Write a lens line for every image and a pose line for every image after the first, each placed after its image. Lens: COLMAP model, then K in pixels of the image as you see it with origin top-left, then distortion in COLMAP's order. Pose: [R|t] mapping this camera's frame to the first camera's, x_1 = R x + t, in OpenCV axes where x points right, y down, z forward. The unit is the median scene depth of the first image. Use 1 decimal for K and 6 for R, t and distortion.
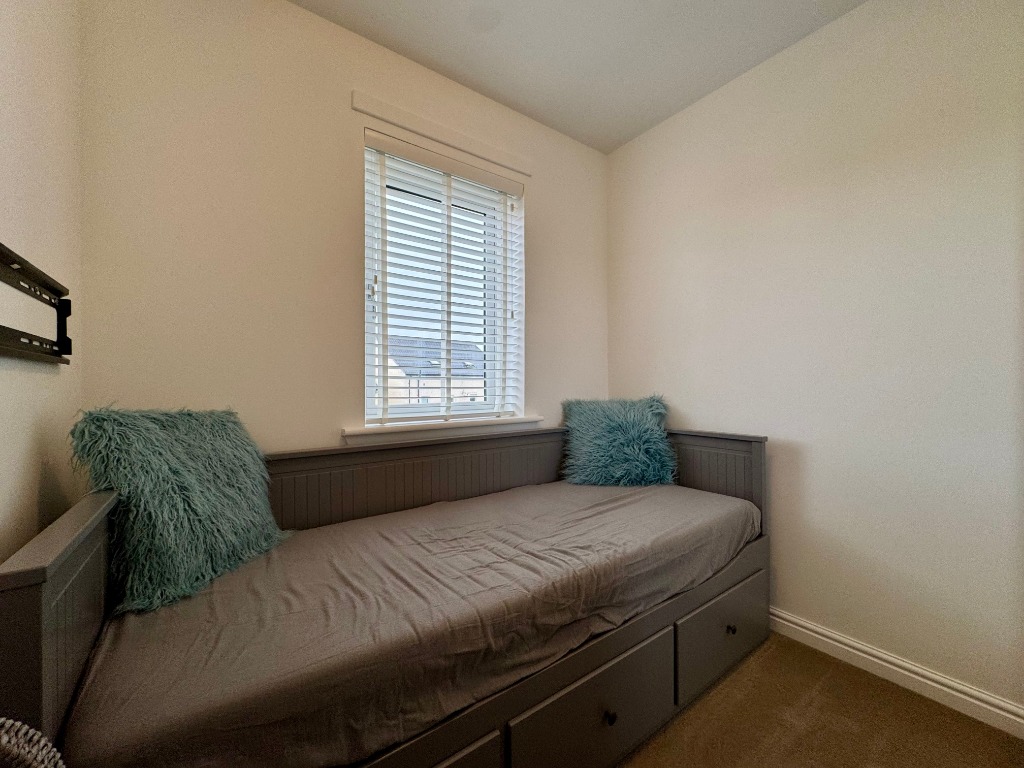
lens RADIAL K [[405.9, 0, 511.4], [0, 405.9, 385.0], [0, 0, 1]] dist [-0.001588, -0.000147]
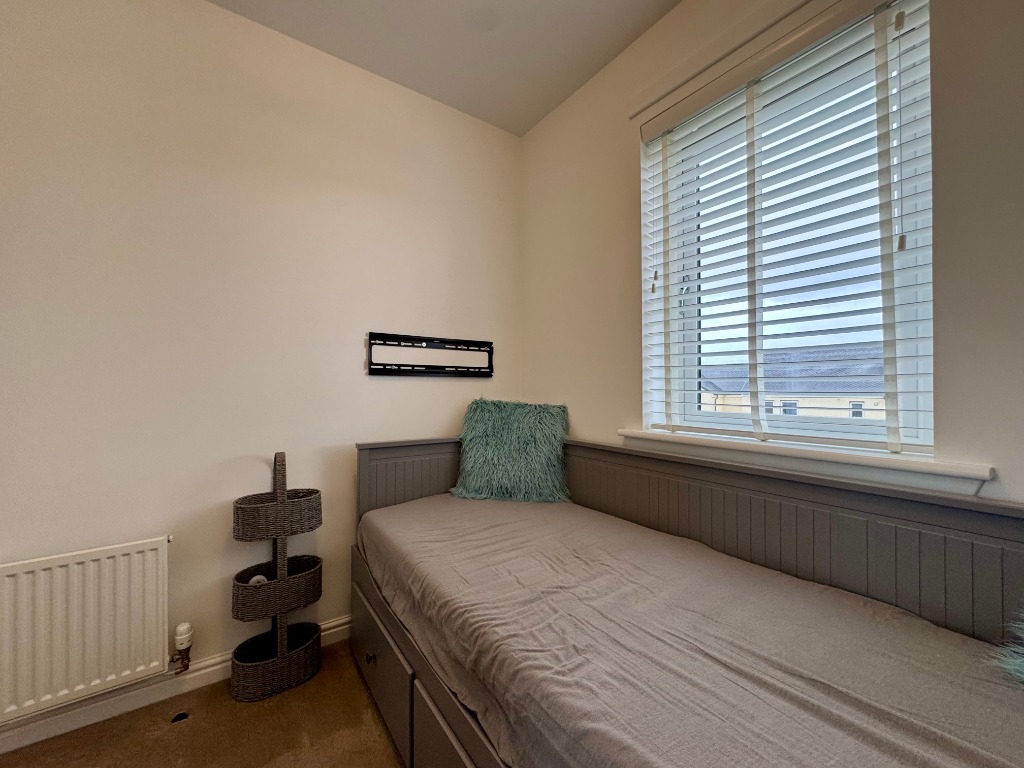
lens RADIAL K [[405.9, 0, 511.4], [0, 405.9, 385.0], [0, 0, 1]] dist [-0.001588, -0.000147]
pose [[-0.020589, 0.000337, -0.999788, 0.676962], [0.003269, 0.999995, 0.000270, -0.009057], [0.999783, -0.003263, -0.020590, 0.756192]]
